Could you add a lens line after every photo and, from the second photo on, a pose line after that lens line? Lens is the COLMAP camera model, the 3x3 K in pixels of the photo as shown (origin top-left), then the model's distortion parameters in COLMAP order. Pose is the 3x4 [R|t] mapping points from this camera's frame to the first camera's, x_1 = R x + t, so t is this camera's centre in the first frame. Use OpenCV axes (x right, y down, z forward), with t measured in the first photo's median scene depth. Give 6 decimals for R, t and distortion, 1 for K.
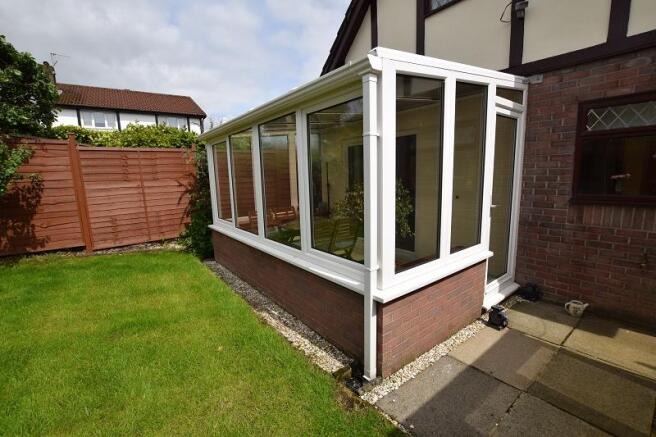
lens RADIAL K [[288.0, 0, 329.7], [0, 288.0, 215.8], [0, 0, 1]] dist [-0.026956, -0.000741]
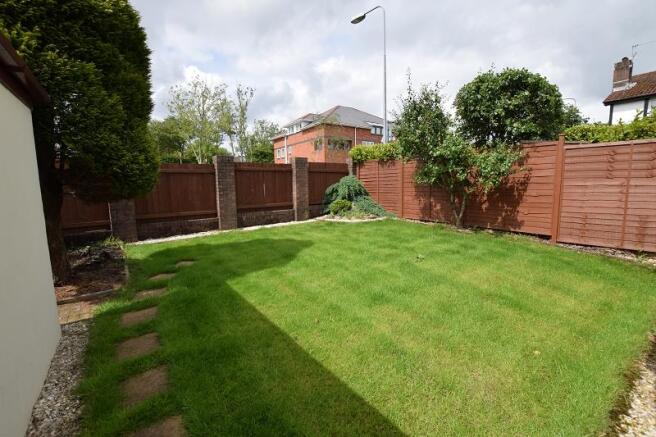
lens RADIAL K [[288.0, 0, 330.1], [0, 288.0, 219.6], [0, 0, 1]] dist [-0.026956, -0.000741]
pose [[-0.011275, 0.149616, -0.988680, 0.236971], [-0.127526, 0.980454, 0.149825, -0.012161], [0.991771, 0.127771, 0.008025, 0.119241]]
